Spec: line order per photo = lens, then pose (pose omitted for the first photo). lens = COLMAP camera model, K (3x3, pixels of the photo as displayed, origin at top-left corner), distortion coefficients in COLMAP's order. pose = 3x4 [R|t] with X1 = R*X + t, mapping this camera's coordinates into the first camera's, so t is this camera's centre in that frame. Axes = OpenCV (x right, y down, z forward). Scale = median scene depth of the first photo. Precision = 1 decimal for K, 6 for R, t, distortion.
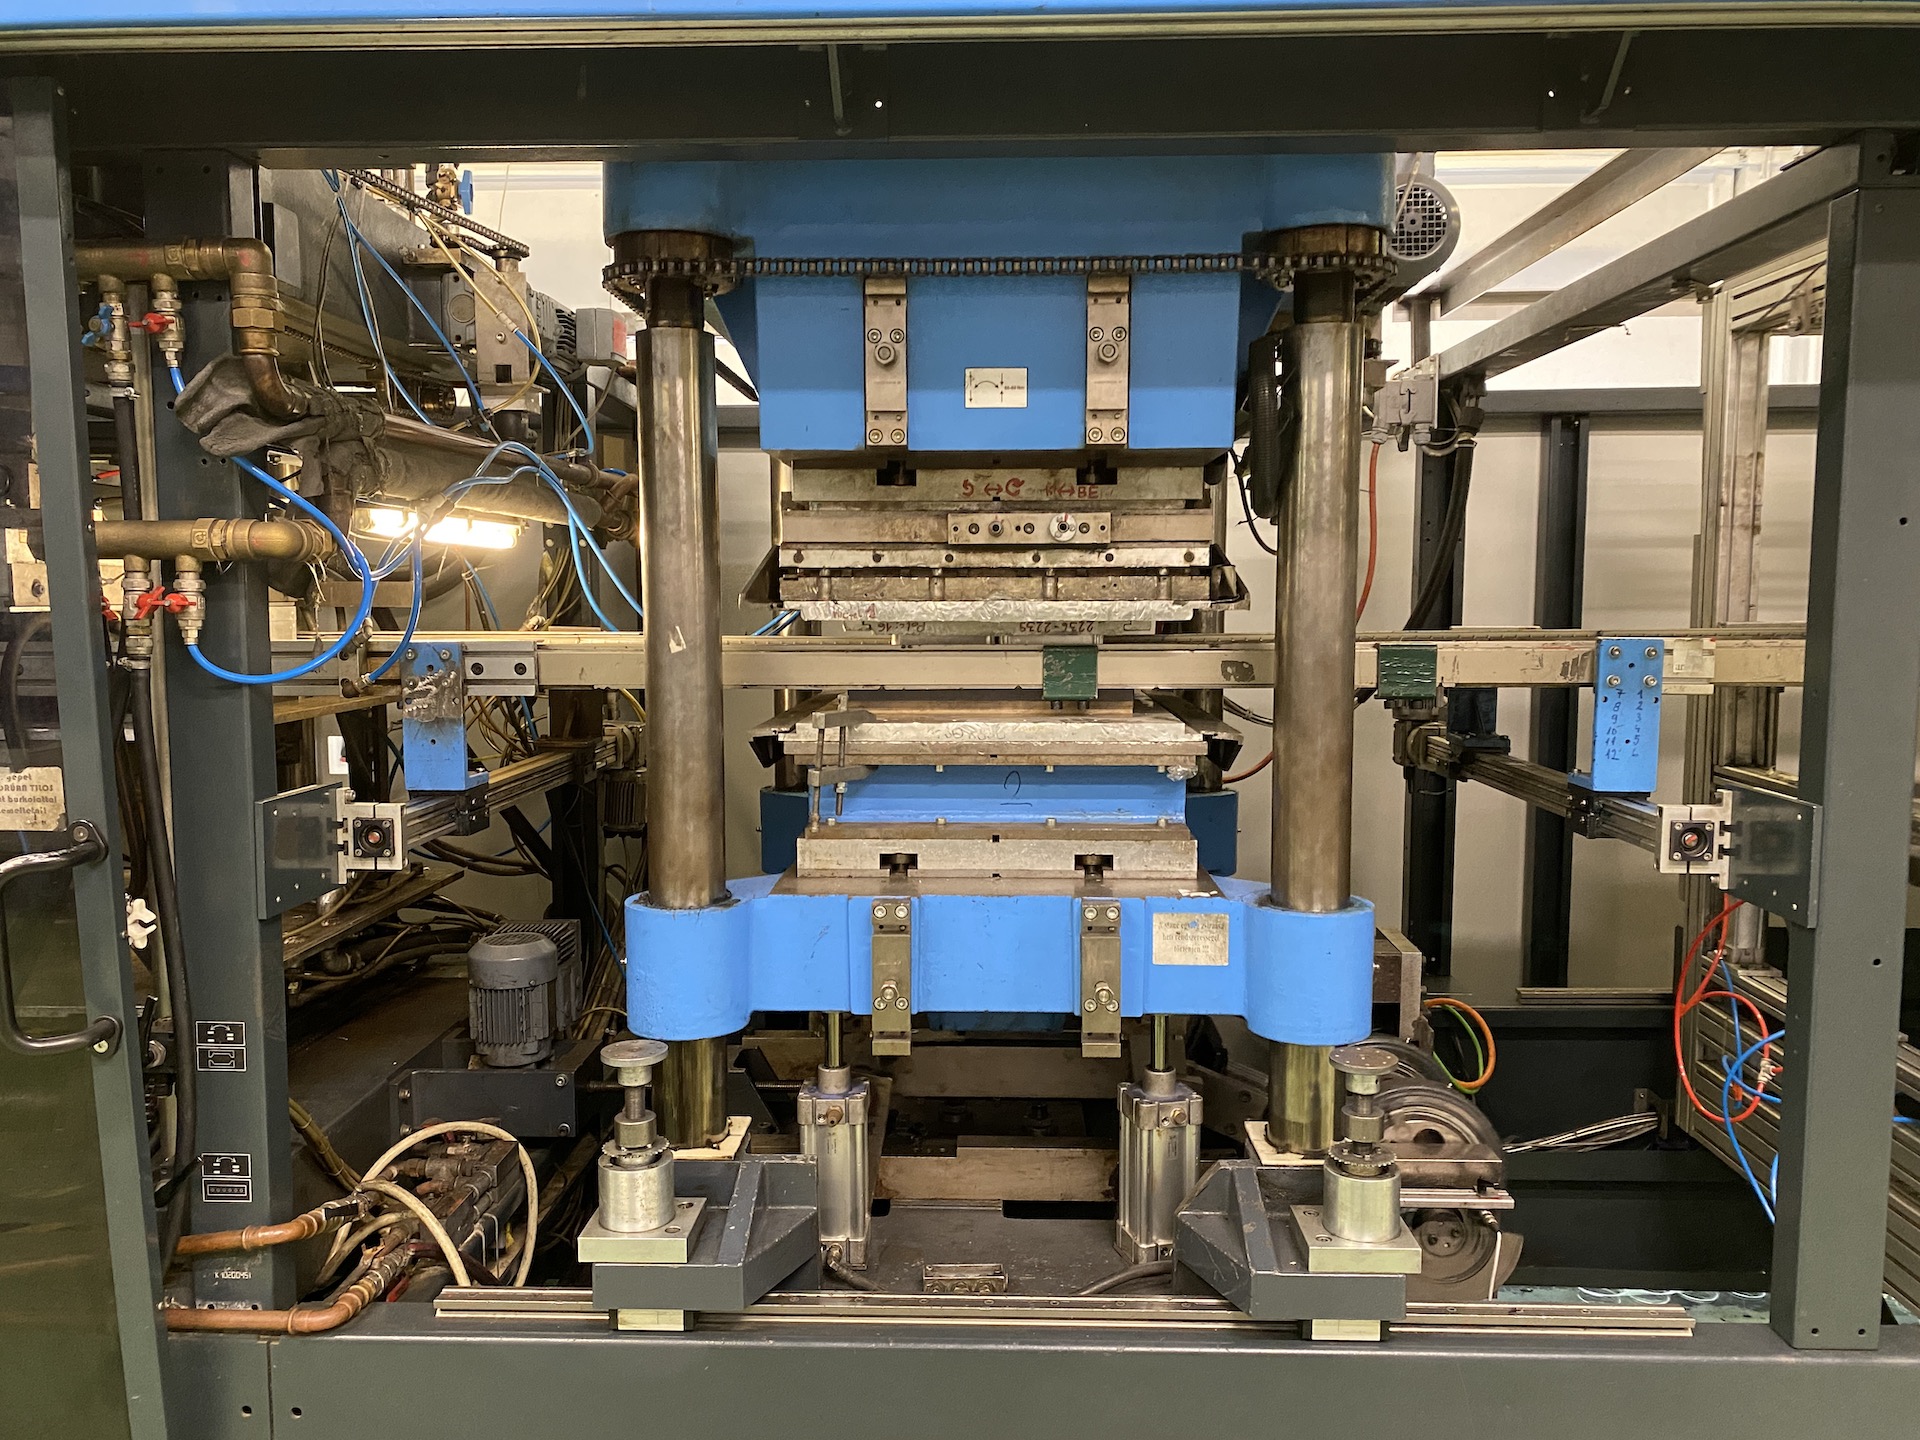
lens RADIAL K [[1451.3, 0, 960.0], [0, 1451.3, 720.0], [0, 0, 1]] dist [0.052720, 0.002268]
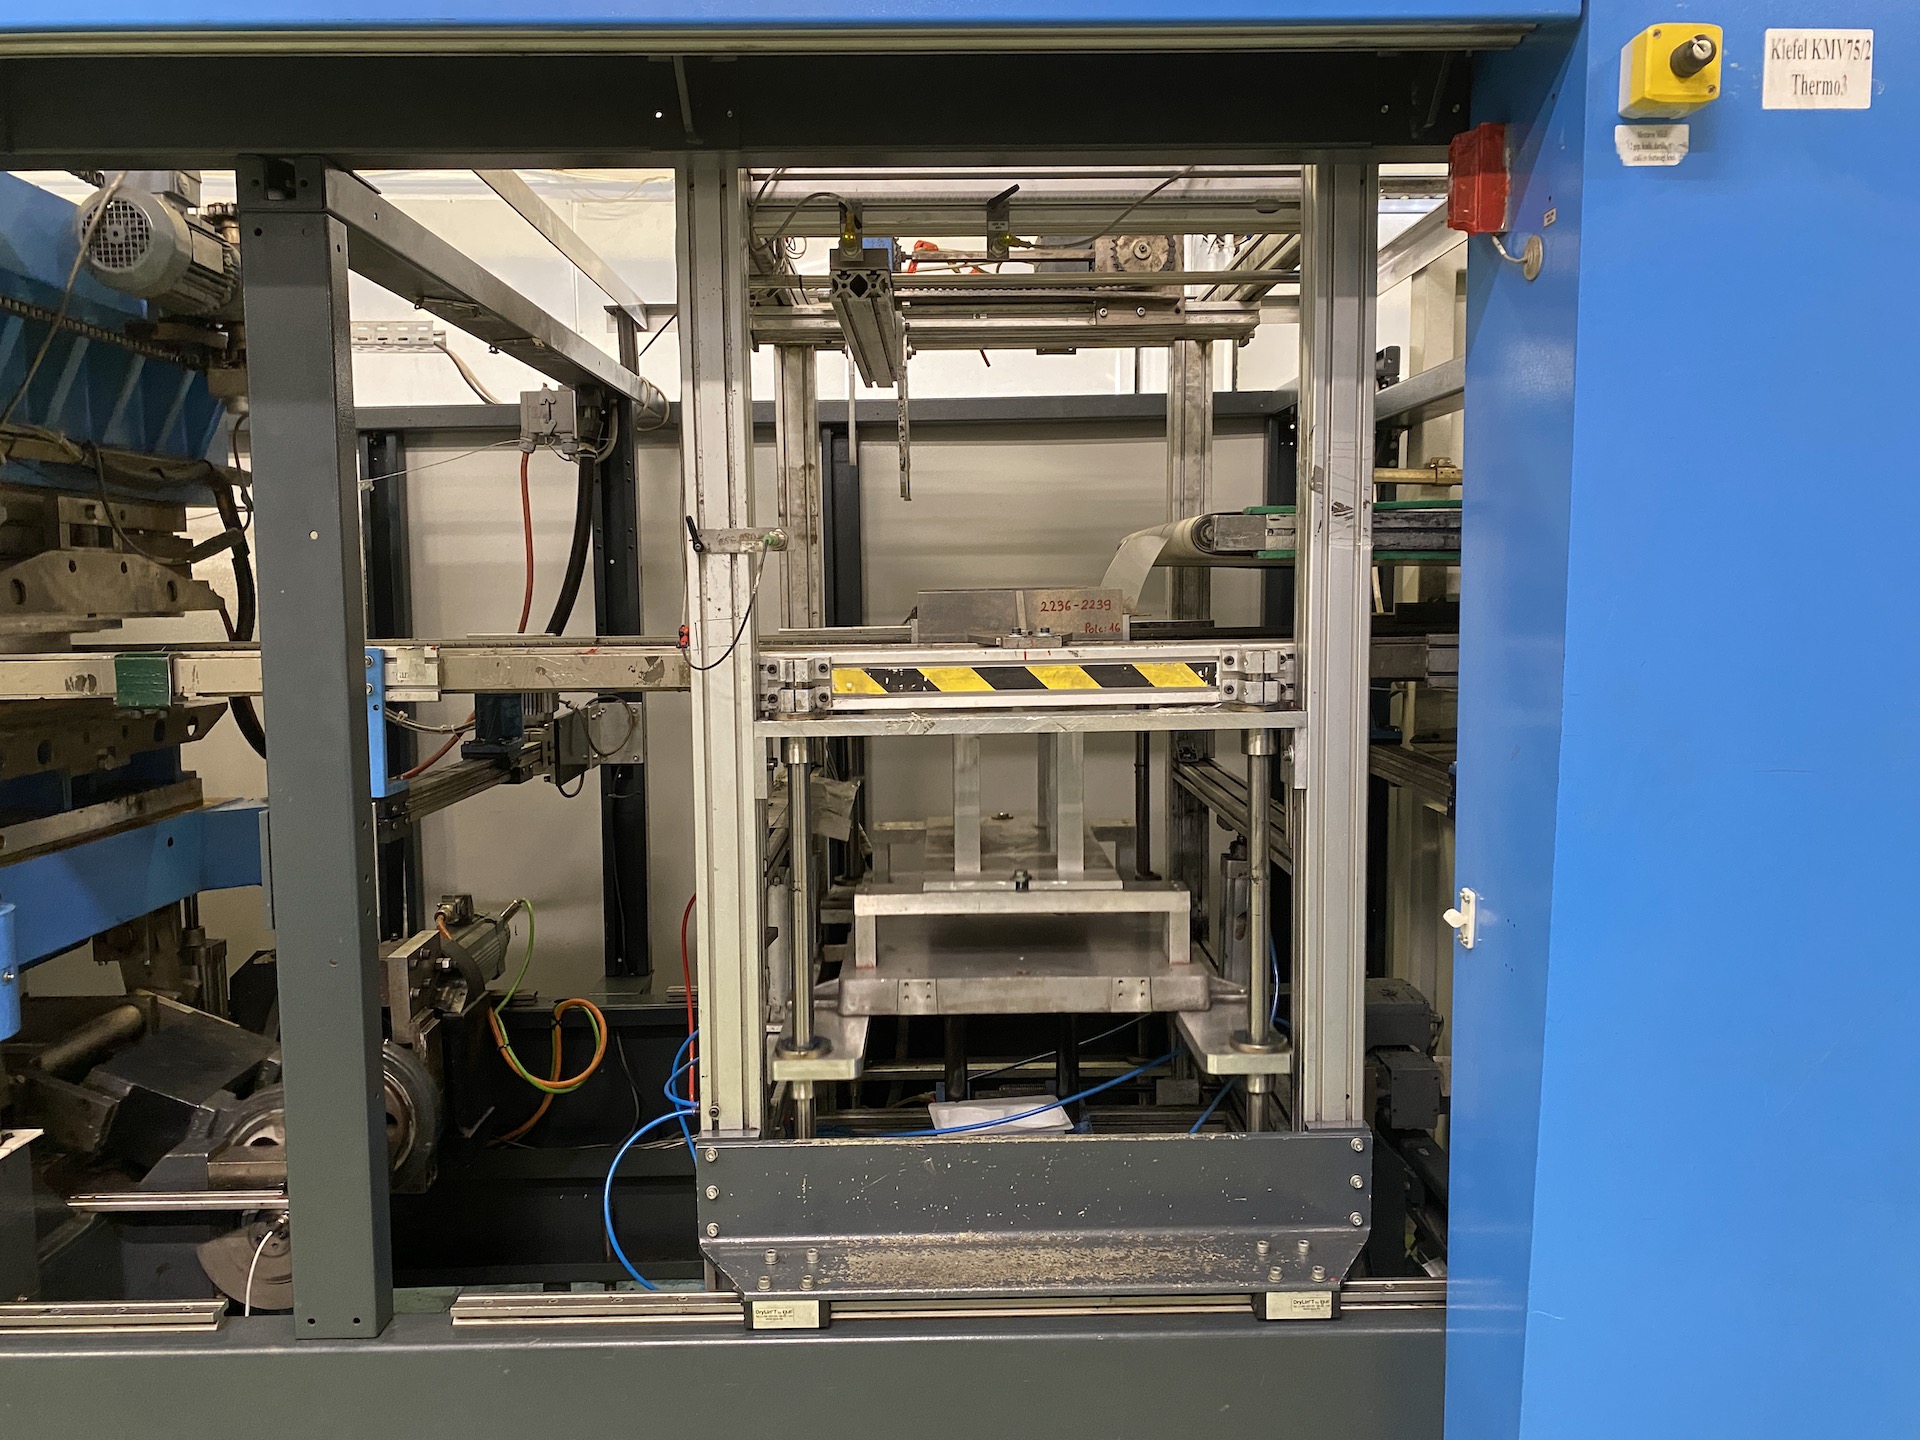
lens RADIAL K [[1432.3, 0, 960.0], [0, 1432.3, 720.0], [0, 0, 1]] dist [0.032616, -0.003241]
pose [[0.999518, -0.011969, 0.028652, 0.693575], [0.011962, 0.999928, 0.000409, -0.000195], [-0.028654, -0.000066, 0.999589, -0.009027]]
